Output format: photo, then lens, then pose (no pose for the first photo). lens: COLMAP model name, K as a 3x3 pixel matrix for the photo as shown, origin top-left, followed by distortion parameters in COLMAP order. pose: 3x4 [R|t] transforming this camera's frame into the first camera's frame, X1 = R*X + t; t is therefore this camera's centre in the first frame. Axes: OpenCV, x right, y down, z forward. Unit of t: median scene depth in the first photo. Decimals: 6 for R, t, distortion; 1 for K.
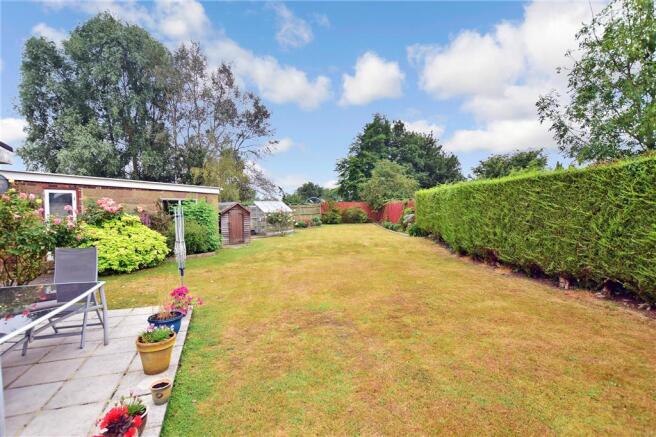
lens RADIAL K [[298.1, 0, 328.0], [0, 298.1, 218.5], [0, 0, 1]] dist [-0.002787, -0.001193]
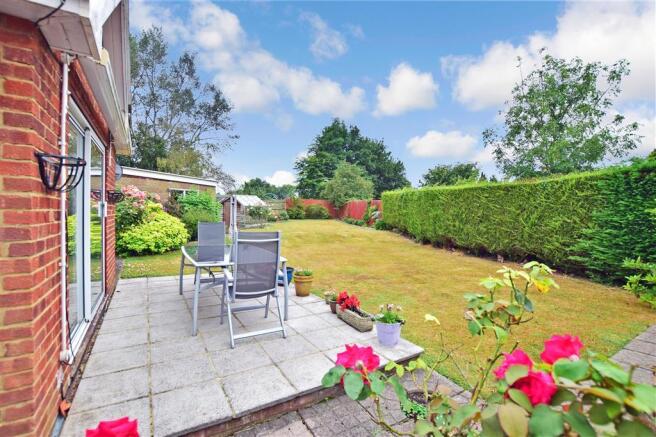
lens RADIAL K [[298.1, 0, 328.0], [0, 298.1, 218.5], [0, 0, 1]] dist [-0.002787, -0.001193]
pose [[0.980693, 0.027204, 0.193651, -0.096437], [-0.028582, 0.999582, 0.004326, 0.009606], [-0.193453, -0.009777, 0.981061, -0.081441]]
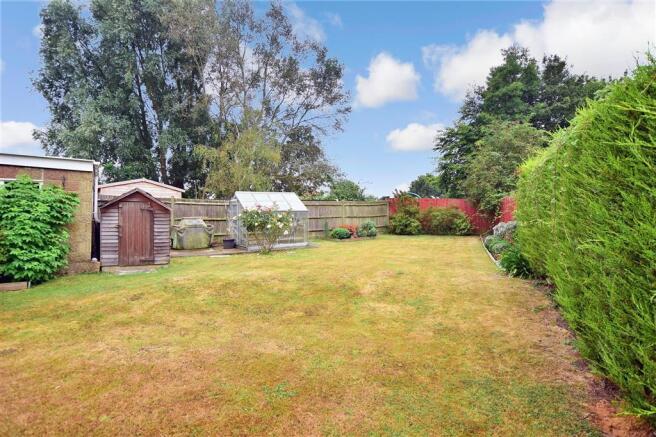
lens RADIAL K [[376.9, 0, 328.0], [0, 376.9, 218.5], [0, 0, 1]] dist [-0.001339, -0.000273]
pose [[0.934119, 0.032335, -0.355494, 0.160545], [-0.036120, 0.999339, -0.004015, -0.006019], [0.355129, 0.016591, 0.934670, 0.296471]]
